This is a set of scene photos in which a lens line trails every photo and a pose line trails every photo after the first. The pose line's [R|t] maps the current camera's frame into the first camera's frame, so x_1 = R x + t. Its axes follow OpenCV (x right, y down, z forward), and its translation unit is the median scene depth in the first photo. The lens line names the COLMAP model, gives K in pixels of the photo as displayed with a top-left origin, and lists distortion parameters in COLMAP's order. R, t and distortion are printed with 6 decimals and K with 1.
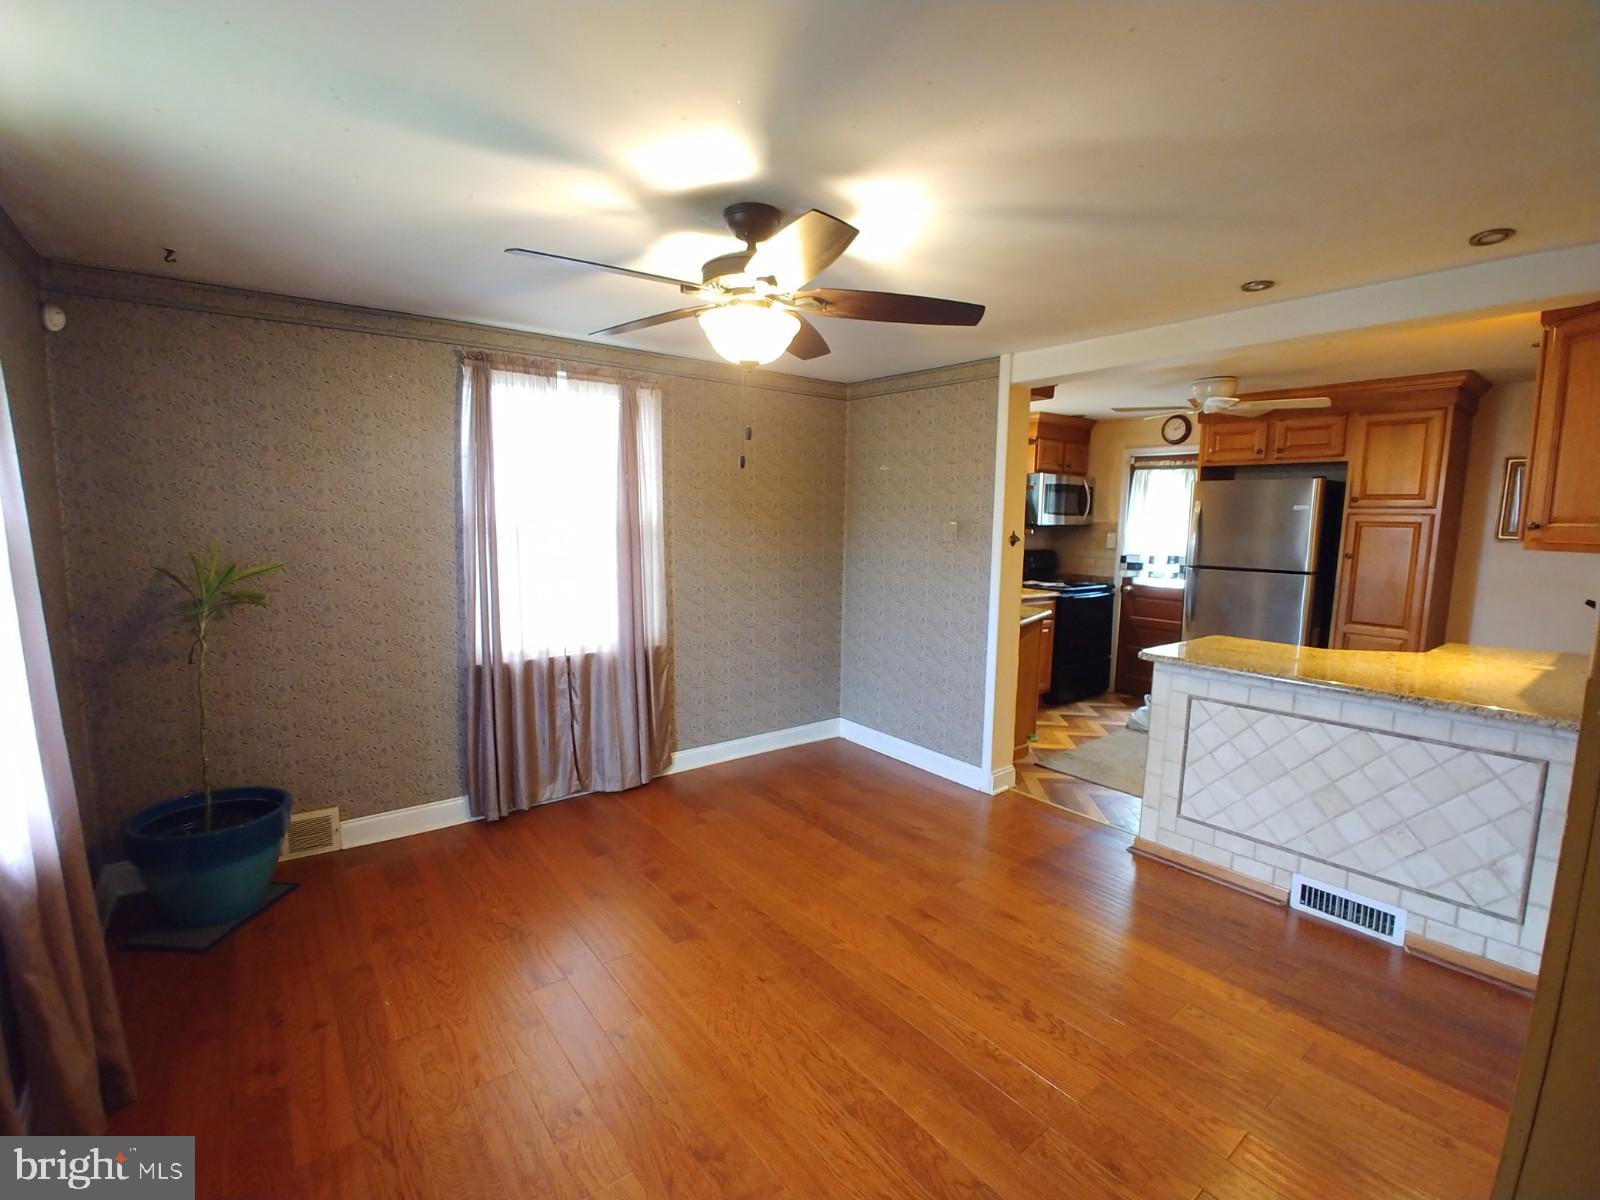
lens RADIAL K [[709.0, 0, 800.0], [0, 709.0, 600.0], [0, 0, 1]] dist [-0.028696, 0.000340]
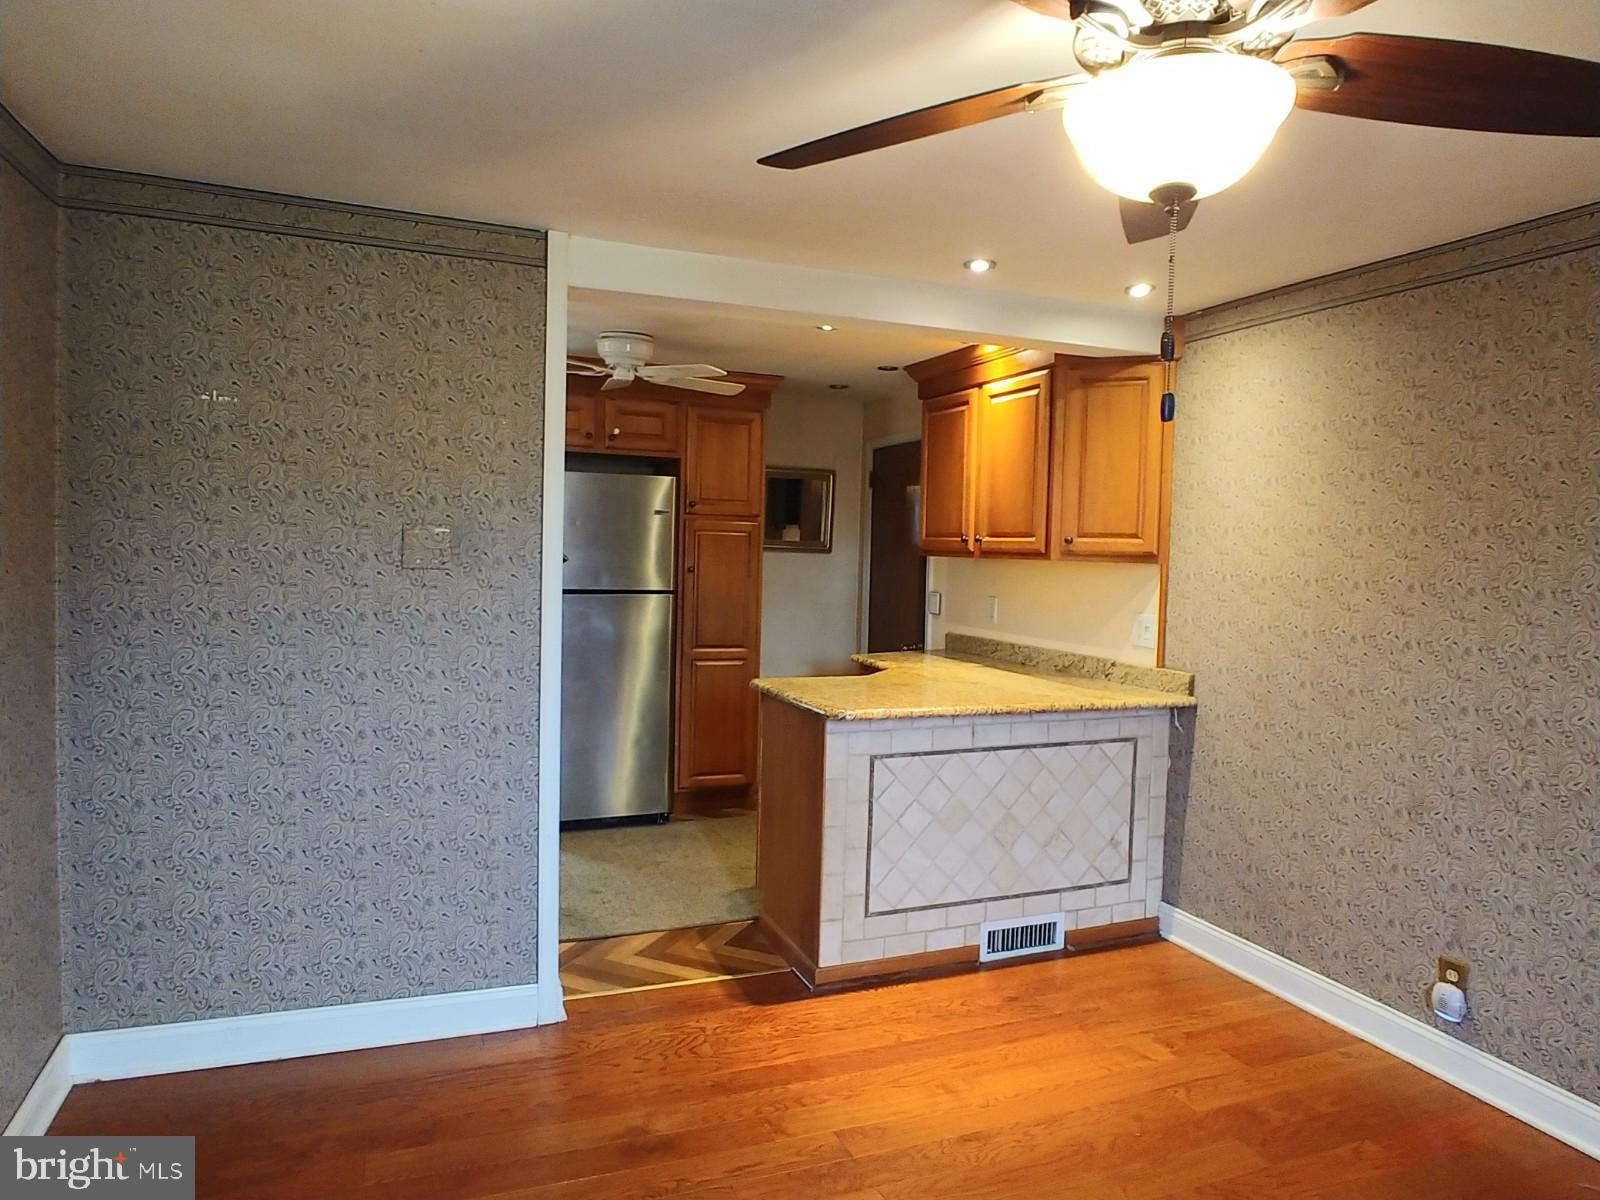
lens RADIAL K [[1042.1, 0, 807.0], [0, 1042.1, 595.4], [0, 0, 1]] dist [-0.030432, 0.001257]
pose [[0.275356, -0.051772, 0.959947, -0.486704], [0.086986, 0.995794, 0.028754, -0.070067], [-0.957399, 0.075584, 0.278701, 0.632965]]
